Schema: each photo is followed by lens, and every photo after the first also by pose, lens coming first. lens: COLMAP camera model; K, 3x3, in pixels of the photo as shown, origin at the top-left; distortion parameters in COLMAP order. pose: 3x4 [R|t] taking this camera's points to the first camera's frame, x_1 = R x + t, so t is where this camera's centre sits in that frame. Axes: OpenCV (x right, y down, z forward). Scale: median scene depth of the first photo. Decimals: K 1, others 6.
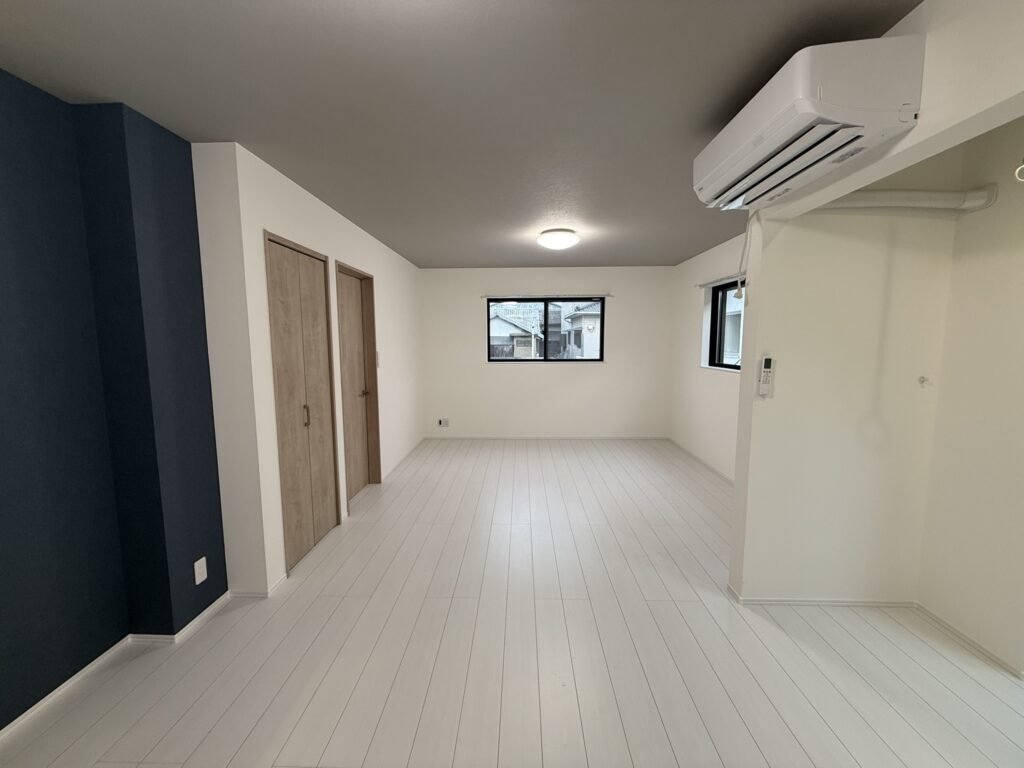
lens RADIAL K [[407.6, 0, 512.0], [0, 407.6, 384.0], [0, 0, 1]] dist [-0.000365, -0.000268]
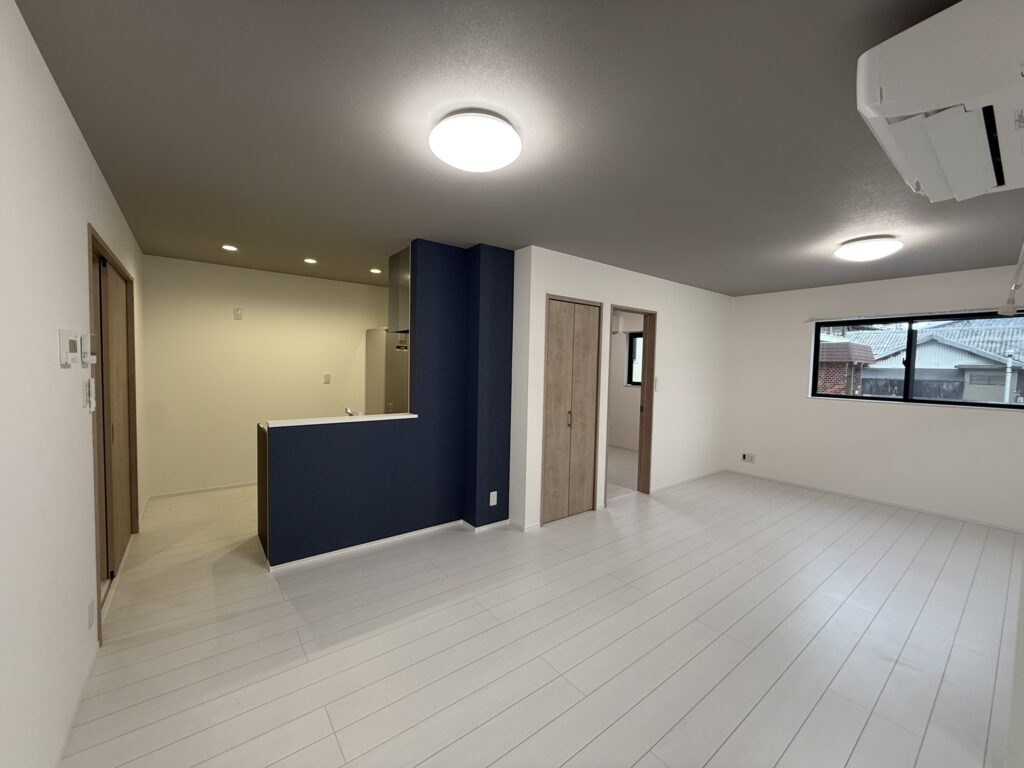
lens RADIAL K [[407.6, 0, 512.0], [0, 407.6, 384.0], [0, 0, 1]] dist [-0.000365, -0.000268]
pose [[0.618340, 0.054473, -0.784021, 0.449436], [-0.108573, 0.993950, -0.016571, 0.003766], [0.778375, 0.095370, 0.620513, -0.027487]]
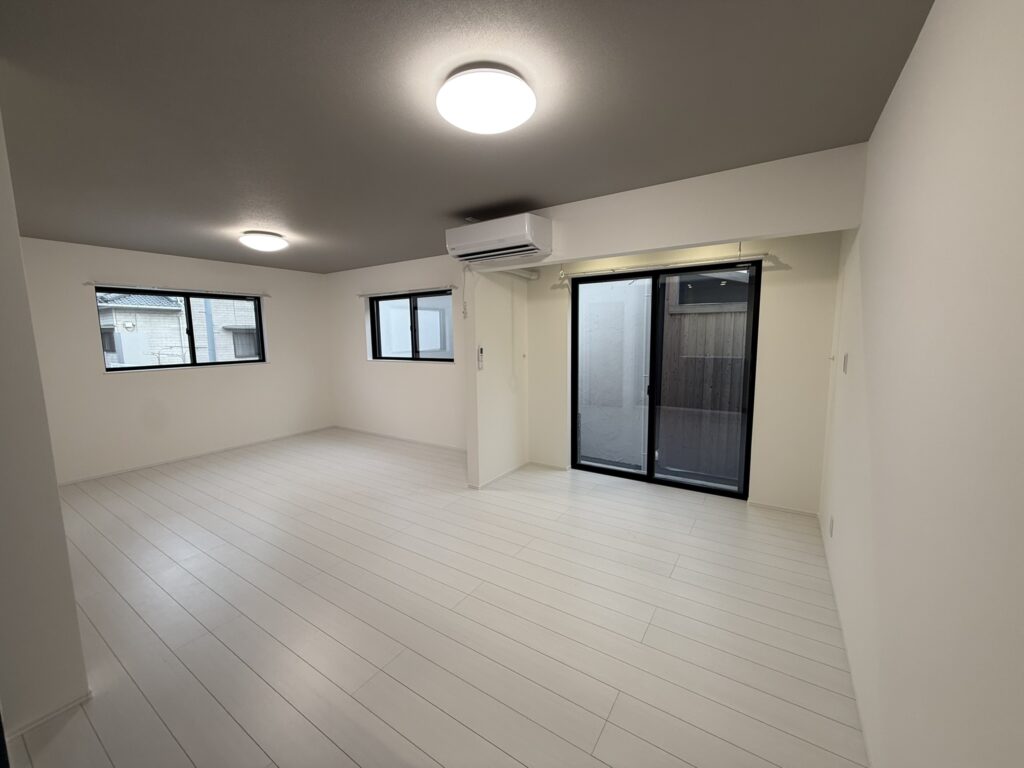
lens RADIAL K [[407.6, 0, 512.0], [0, 407.6, 384.0], [0, 0, 1]] dist [-0.000365, -0.000268]
pose [[0.516349, -0.105747, 0.849824, -0.638233], [0.104340, 0.992722, 0.060132, 0.001232], [-0.849998, 0.057622, 0.523624, -0.043317]]
